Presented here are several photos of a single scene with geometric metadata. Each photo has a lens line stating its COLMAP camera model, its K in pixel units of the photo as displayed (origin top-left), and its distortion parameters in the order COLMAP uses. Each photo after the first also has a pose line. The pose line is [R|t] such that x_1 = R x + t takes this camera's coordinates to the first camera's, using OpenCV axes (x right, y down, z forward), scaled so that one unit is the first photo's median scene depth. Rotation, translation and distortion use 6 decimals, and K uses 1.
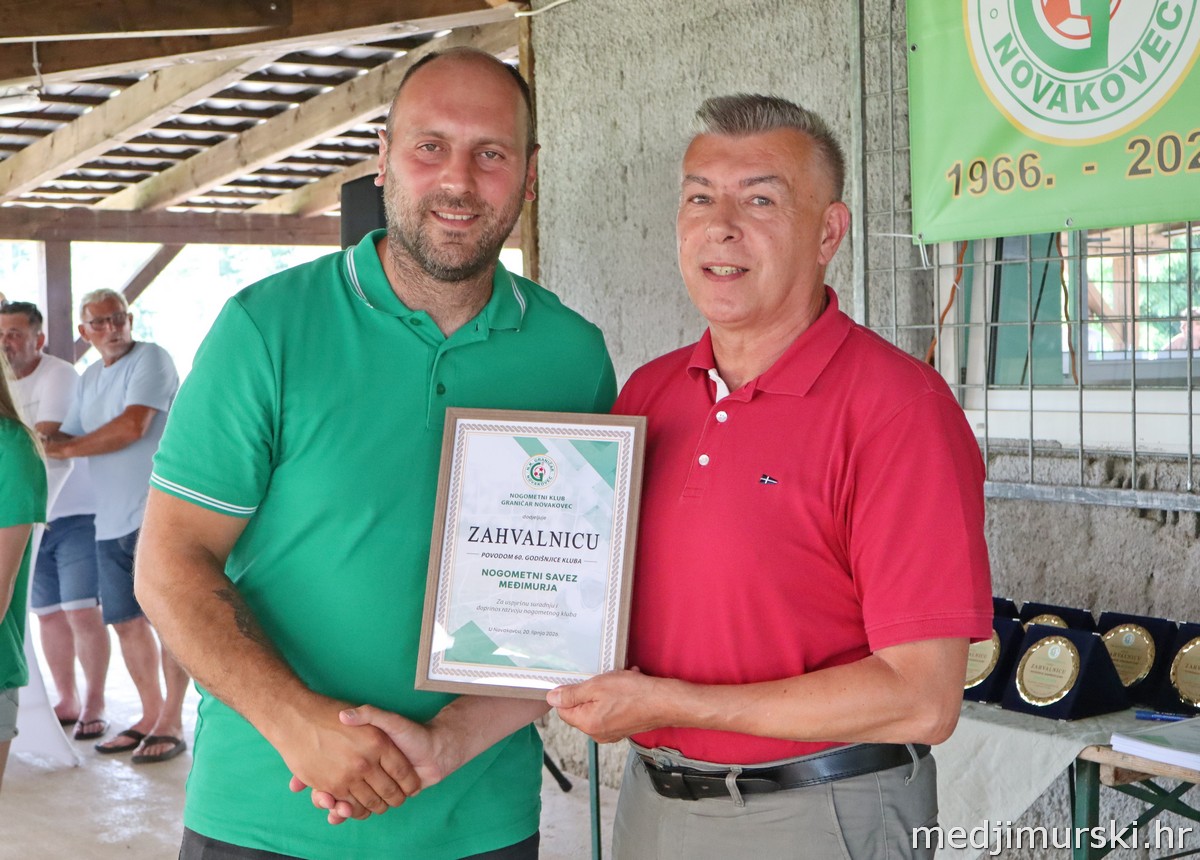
lens RADIAL K [[1989.3, 0, 533.0], [0, 1989.3, 415.3], [0, 0, 1]] dist [-0.002749, 0.072687]
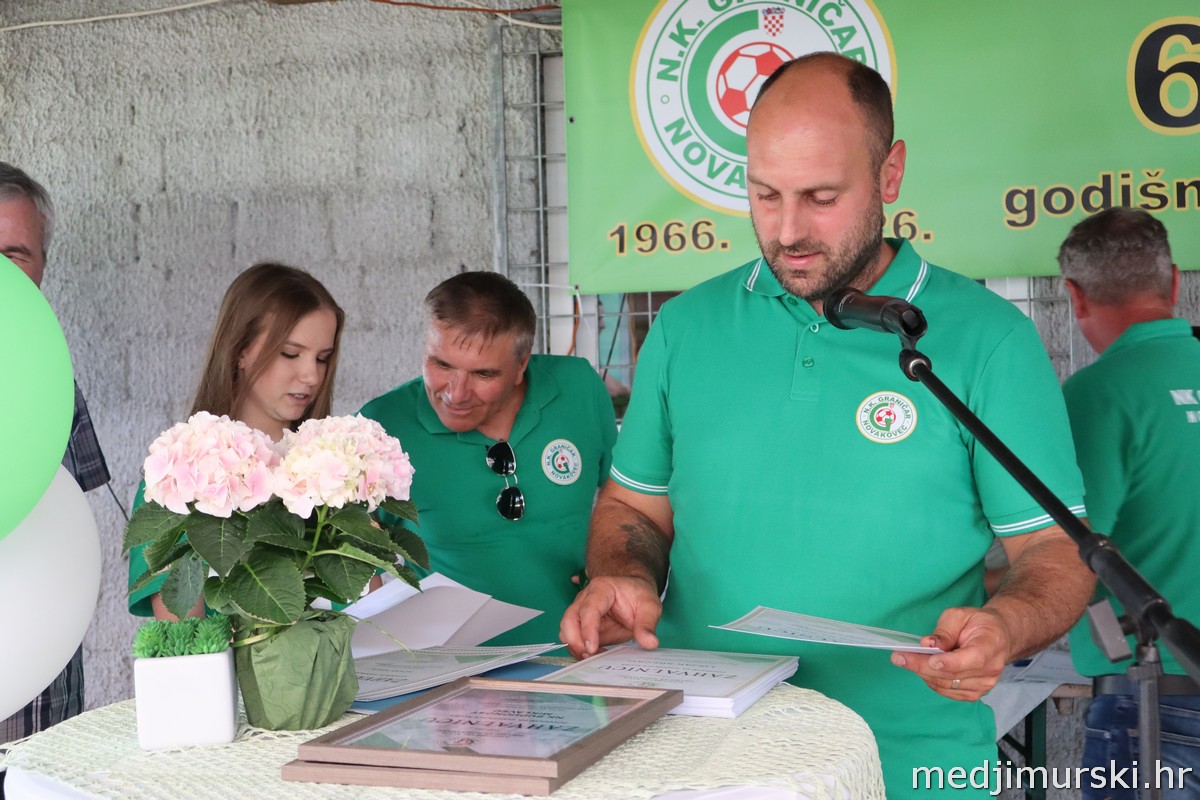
lens RADIAL K [[1836.6, 0, 615.8], [0, 1836.6, 393.5], [0, 0, 1]] dist [0.016753, 0.025100]
pose [[0.682650, 0.008421, 0.730697, -0.455870], [0.033483, 0.998523, -0.042789, 0.012220], [-0.729978, 0.053676, 0.681360, 0.235528]]
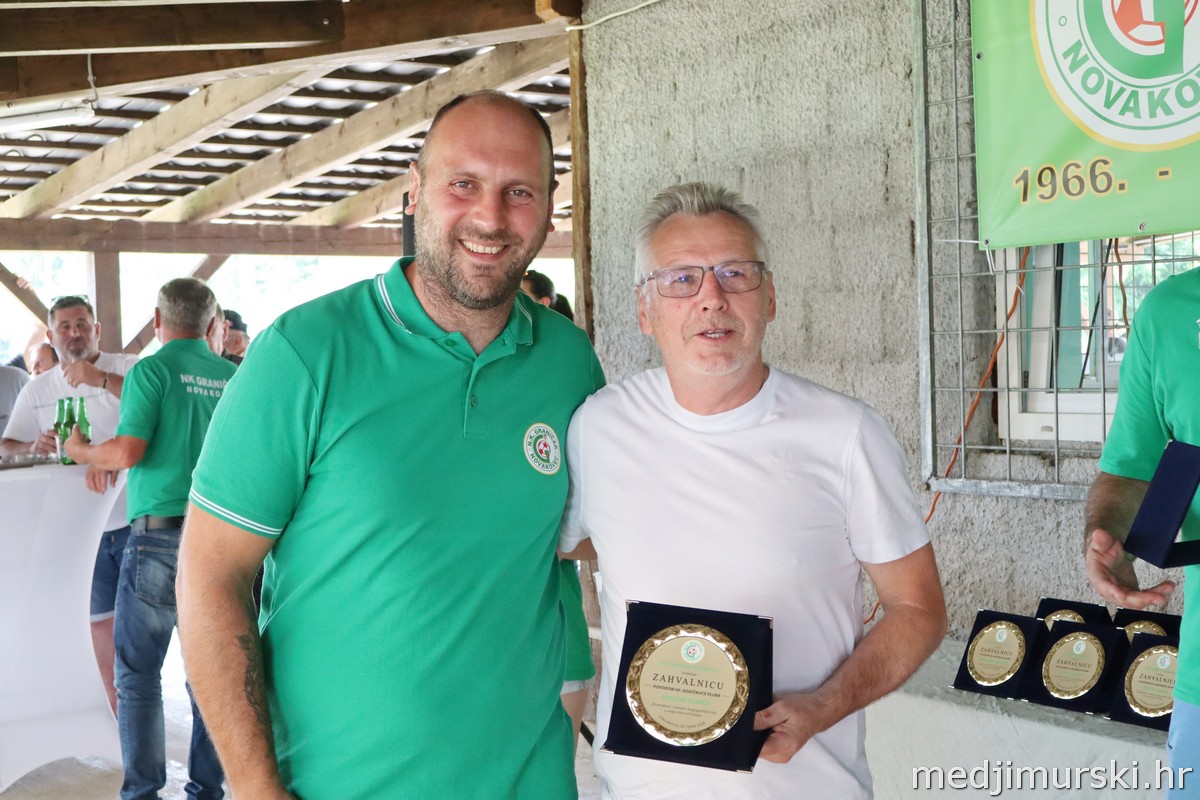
lens RADIAL K [[1812.4, 0, 612.2], [0, 1812.4, 398.6], [0, 0, 1]] dist [0.020741, -0.020094]
pose [[0.998928, -0.007231, 0.045722, -0.032174], [0.007560, 0.999947, -0.007013, -0.004390], [-0.045669, 0.007351, 0.998930, 0.072240]]
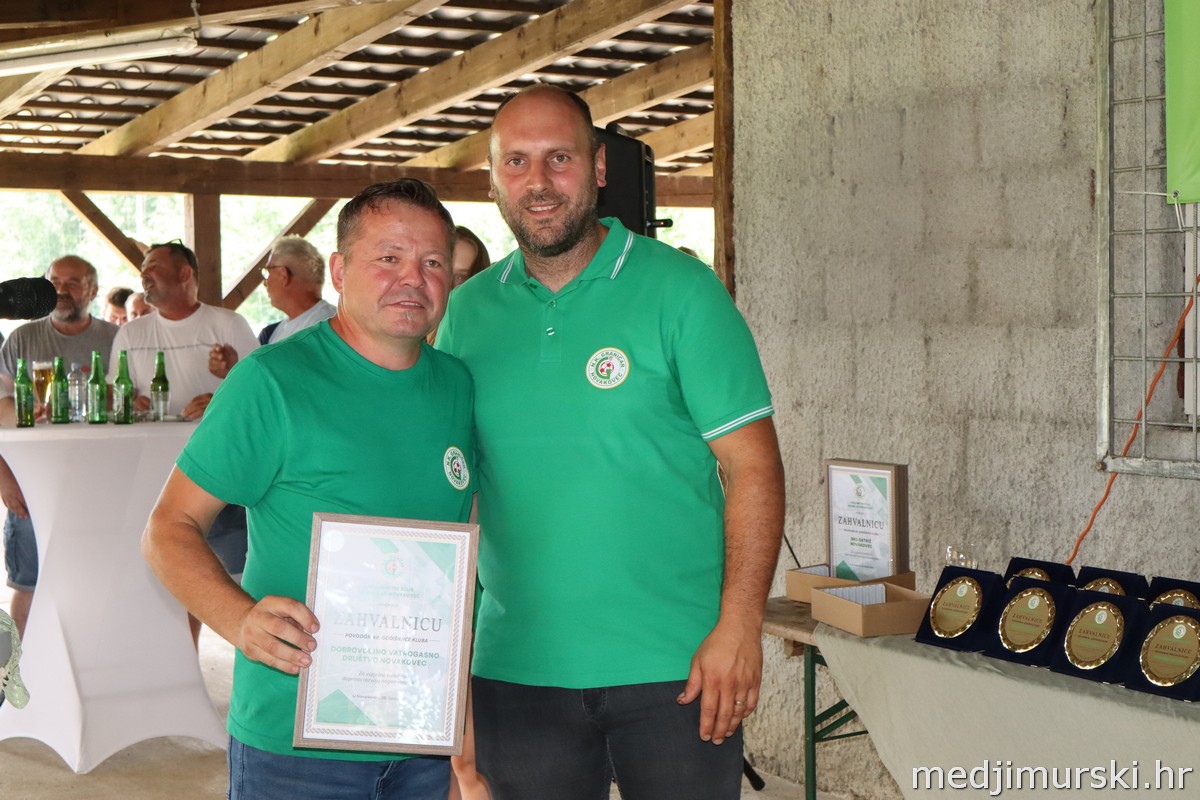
lens RADIAL K [[2023.8, 0, 600.0], [0, 2023.8, 400.0], [0, 0, 1]] dist [0.020721, 0.019303]
pose [[0.999468, 0.011503, -0.030517, -0.032087], [-0.011162, 0.999874, 0.011304, -0.003157], [0.030643, -0.010957, 0.999470, 0.055406]]
